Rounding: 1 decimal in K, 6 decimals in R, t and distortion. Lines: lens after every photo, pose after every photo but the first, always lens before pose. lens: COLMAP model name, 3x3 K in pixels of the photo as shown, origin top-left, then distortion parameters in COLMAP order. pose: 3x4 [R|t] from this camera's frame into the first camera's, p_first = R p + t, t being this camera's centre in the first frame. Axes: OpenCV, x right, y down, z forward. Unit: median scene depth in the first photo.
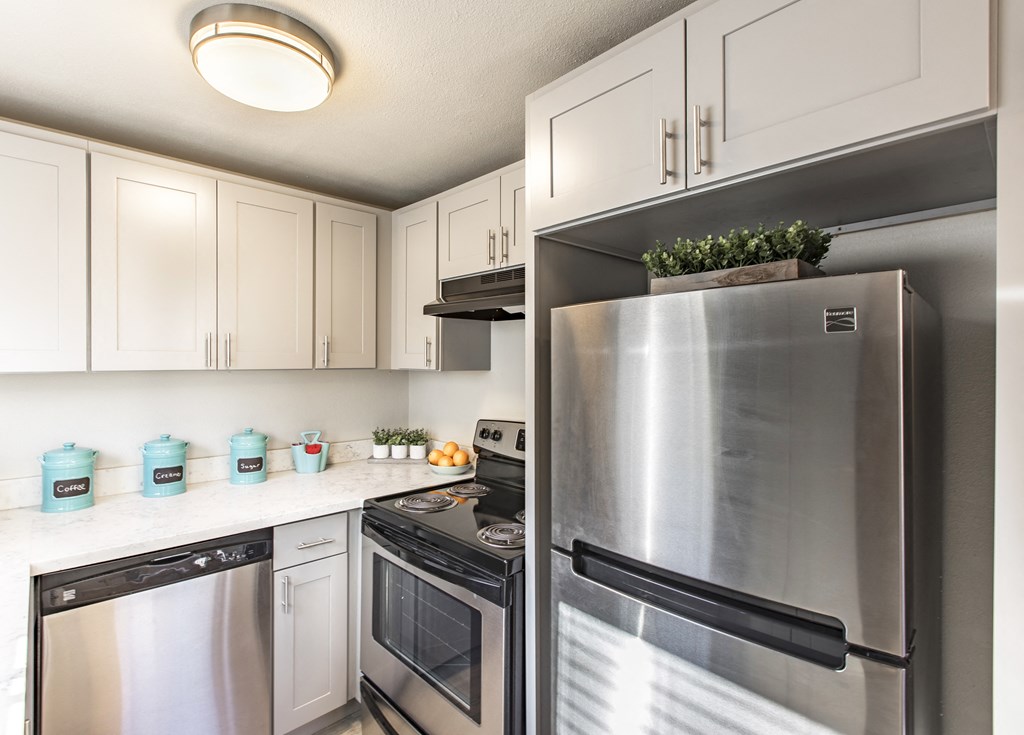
lens RADIAL K [[510.2, 0, 512.0], [0, 510.2, 367.5], [0, 0, 1]] dist [-0.000834, -0.000436]
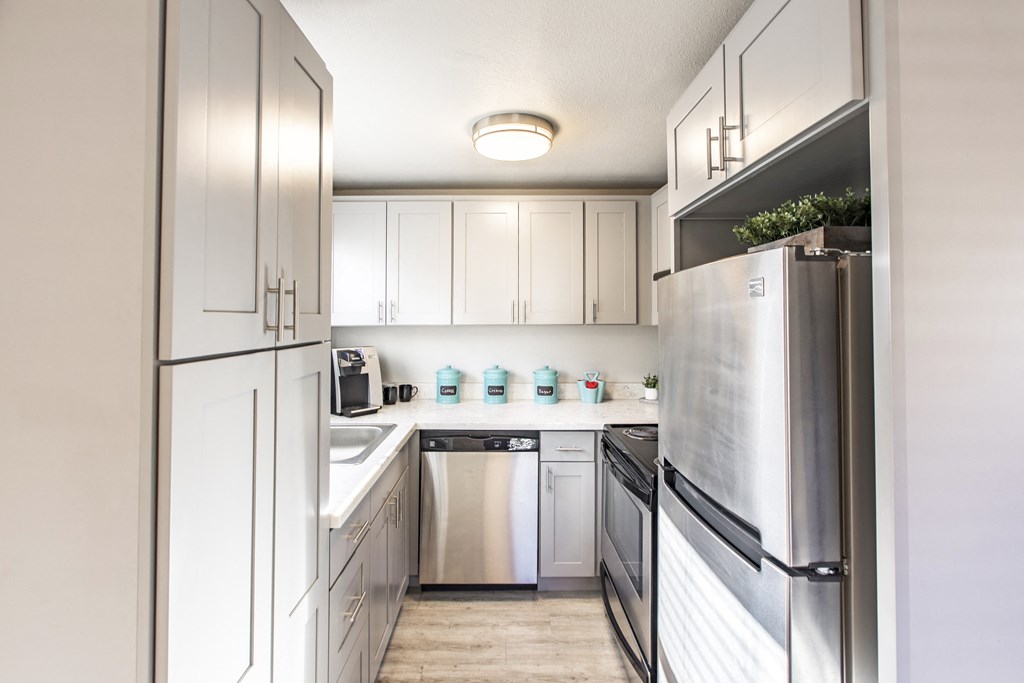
lens RADIAL K [[491.7, 0, 511.1], [0, 491.7, 312.6], [0, 0, 1]] dist [-0.000653, -0.000014]
pose [[0.745780, -0.009254, -0.666128, 0.381495], [-0.004527, 0.999810, -0.018959, -0.003297], [0.666177, 0.017155, 0.745596, -0.114352]]
